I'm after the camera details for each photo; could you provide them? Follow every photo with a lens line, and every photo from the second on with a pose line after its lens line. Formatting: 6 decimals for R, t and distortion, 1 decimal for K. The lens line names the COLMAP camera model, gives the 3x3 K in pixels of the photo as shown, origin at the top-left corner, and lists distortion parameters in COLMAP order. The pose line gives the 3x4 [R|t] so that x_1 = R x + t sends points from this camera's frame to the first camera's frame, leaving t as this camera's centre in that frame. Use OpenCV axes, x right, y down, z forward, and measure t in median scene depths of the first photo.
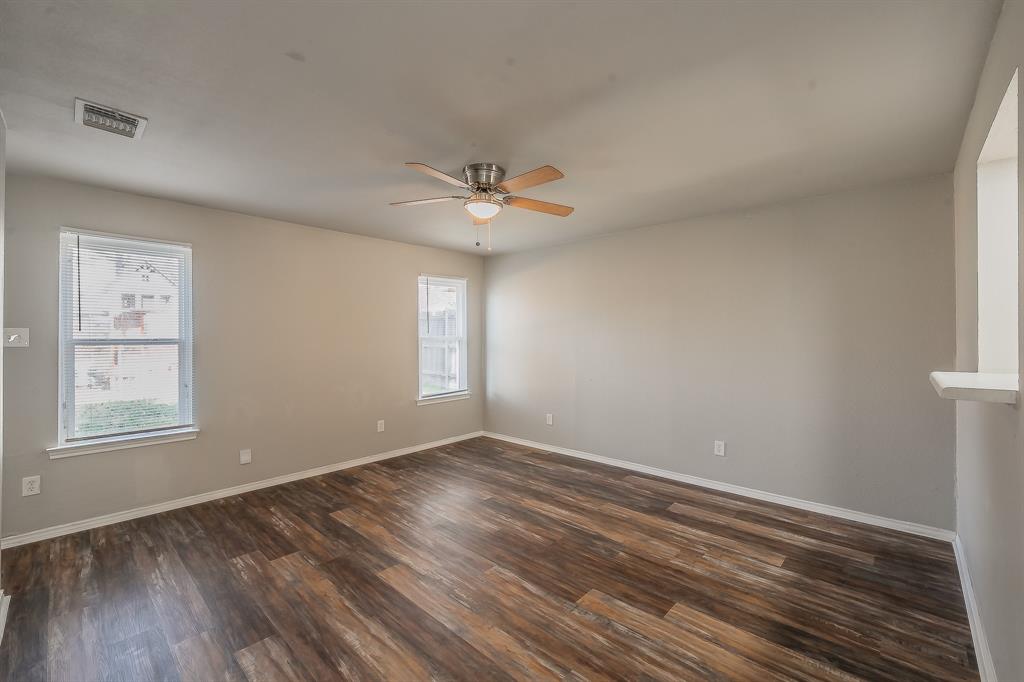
lens RADIAL K [[419.7, 0, 505.6], [0, 419.7, 334.5], [0, 0, 1]] dist [0.010665, -0.000214]
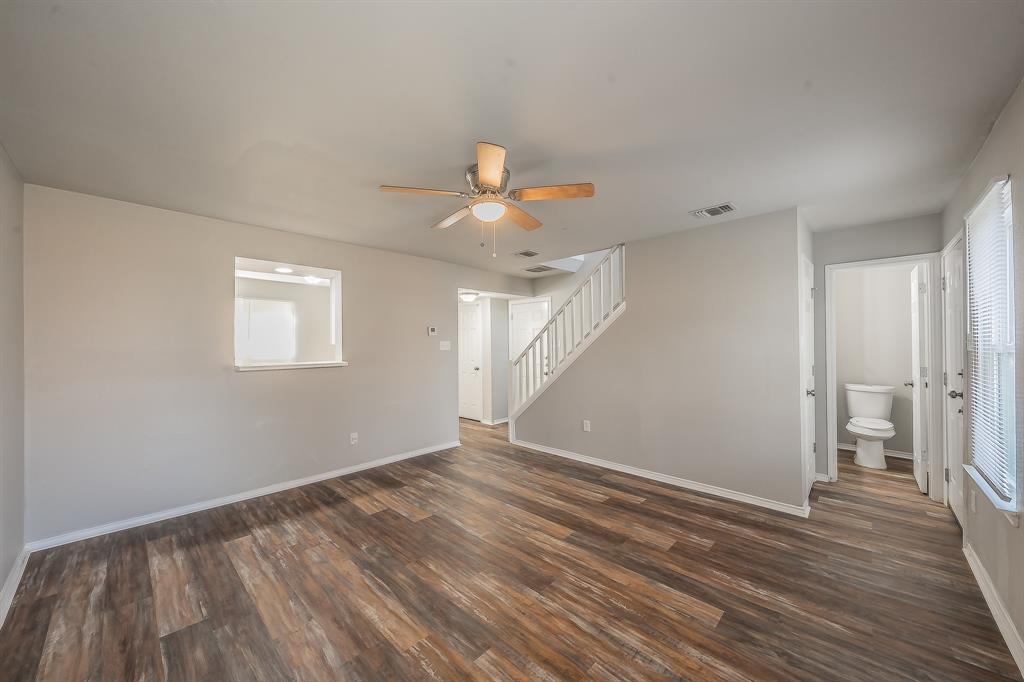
lens RADIAL K [[372.6, 0, 512.6], [0, 372.6, 336.2], [0, 0, 1]] dist [0.001841, 0.000104]
pose [[-0.999903, 0.008978, -0.010618, -0.096203], [0.009298, 0.999493, -0.030448, 0.007022], [0.010339, -0.030544, -0.999480, 1.852714]]
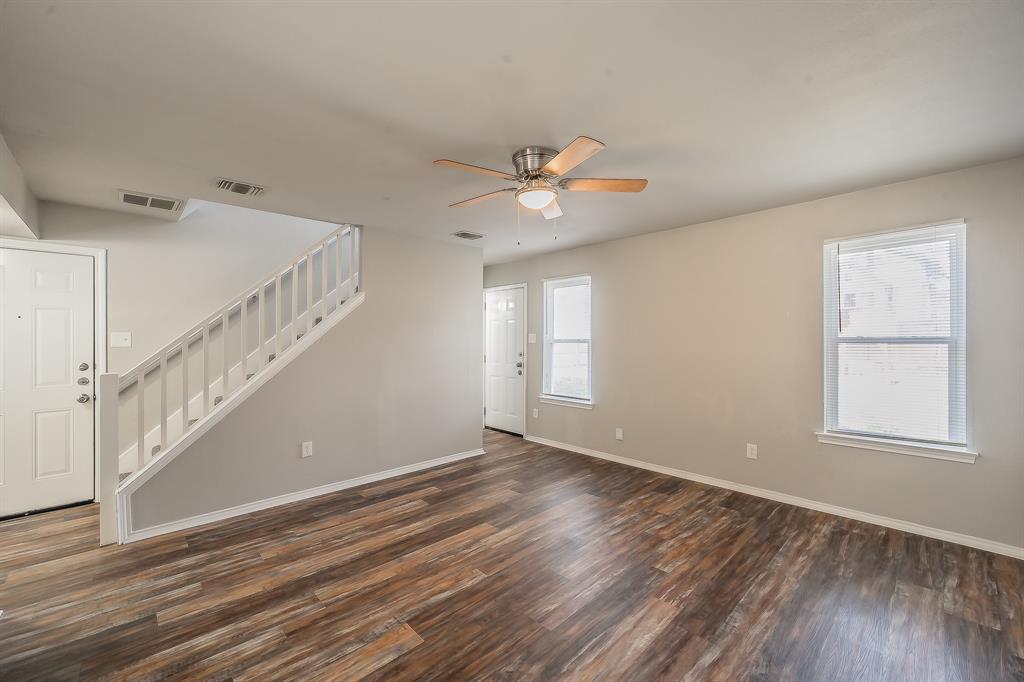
lens RADIAL K [[410.6, 0, 508.2], [0, 410.6, 336.4], [0, 0, 1]] dist [-0.000541, 0.000147]
pose [[-0.044276, -0.001758, -0.999018, 0.824470], [0.012196, 0.999923, -0.002300, -0.002521], [0.998945, -0.012286, -0.044251, 0.976731]]
